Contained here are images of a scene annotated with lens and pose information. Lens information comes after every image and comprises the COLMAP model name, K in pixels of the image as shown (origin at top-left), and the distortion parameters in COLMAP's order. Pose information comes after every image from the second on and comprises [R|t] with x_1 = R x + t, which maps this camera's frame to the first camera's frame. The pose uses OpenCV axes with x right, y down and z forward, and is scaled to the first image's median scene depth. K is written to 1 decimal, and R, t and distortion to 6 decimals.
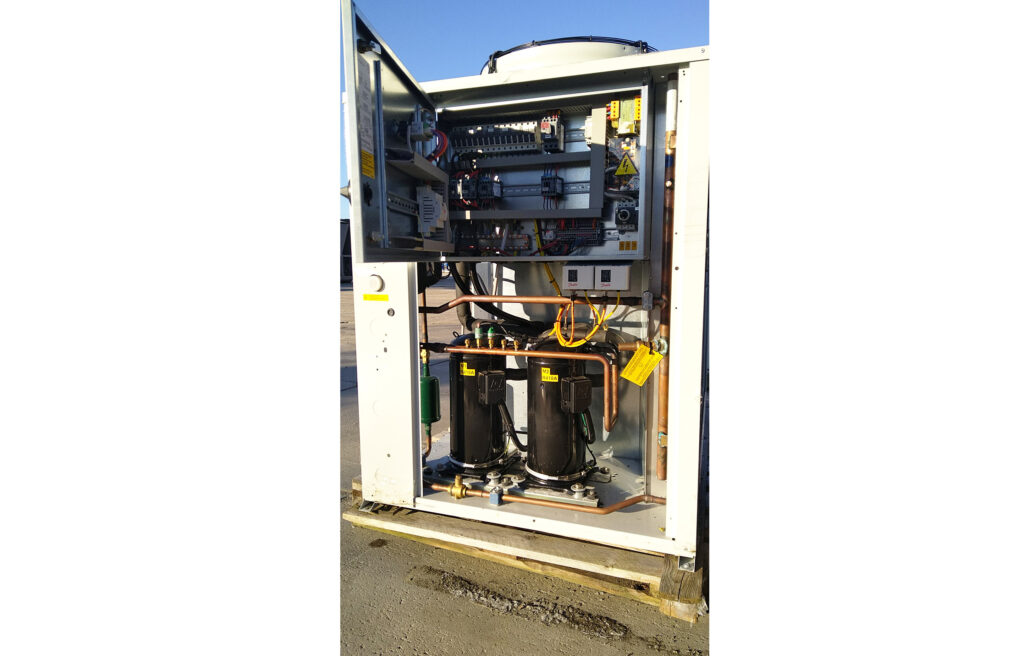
lens RADIAL K [[586.2, 0, 553.8], [0, 586.2, 330.9], [0, 0, 1]] dist [0.032286, -0.000163]
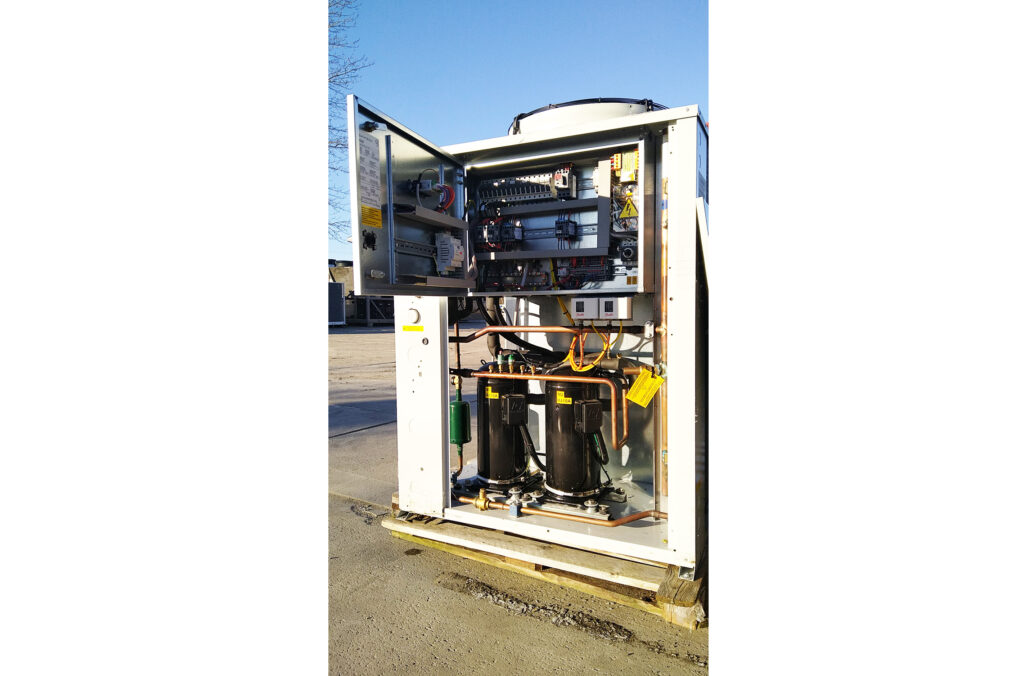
lens RADIAL K [[604.4, 0, 537.2], [0, 604.4, 334.0], [0, 0, 1]] dist [0.046535, -0.000515]
pose [[0.992478, -0.005024, -0.122320, 0.082625], [-0.003459, 0.997608, -0.069045, 0.034364], [0.122375, 0.068949, 0.990086, -0.139954]]
